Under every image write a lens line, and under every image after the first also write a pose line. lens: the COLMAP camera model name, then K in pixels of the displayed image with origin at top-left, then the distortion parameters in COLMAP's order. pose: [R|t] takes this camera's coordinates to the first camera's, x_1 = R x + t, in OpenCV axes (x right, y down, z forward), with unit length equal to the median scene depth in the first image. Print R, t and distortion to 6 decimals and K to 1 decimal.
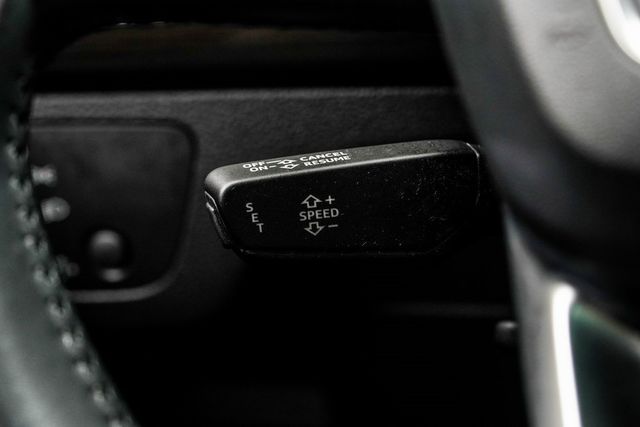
lens RADIAL K [[1823.0, 0, 320.0], [0, 1823.0, 213.5], [0, 0, 1]] dist [-0.487490, 0.000000]
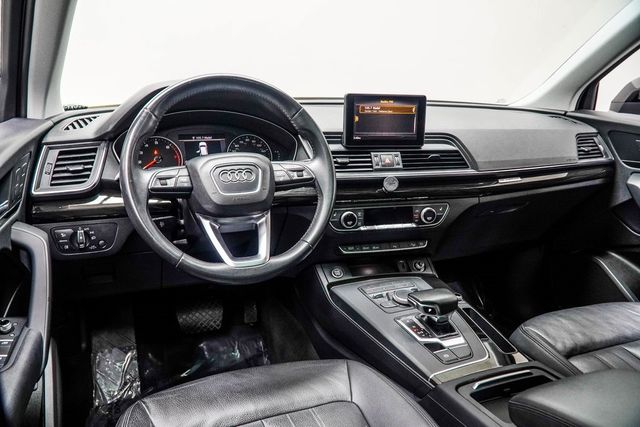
lens RADIAL K [[509.5, 0, 303.2], [0, 509.5, 206.7], [0, 0, 1]] dist [-0.006151, -0.018368]
pose [[0.747645, -0.038769, 0.662966, -1.030041], [0.162809, 0.978530, -0.126382, 0.314475], [-0.643832, 0.202426, 0.737905, -1.116618]]
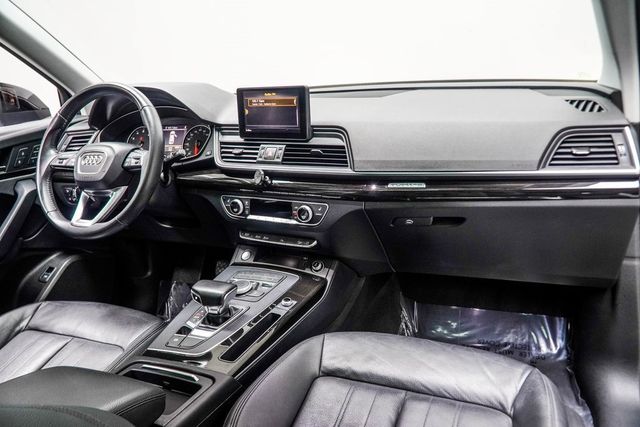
lens RADIAL K [[509.5, 0, 318.3], [0, 509.5, 211.4], [0, 0, 1]] dist [-0.006151, -0.018368]
pose [[0.996057, 0.056548, -0.068365, 1.714097], [-0.063539, 0.992458, -0.104837, 0.382839], [0.061921, 0.108767, 0.992137, -2.152891]]
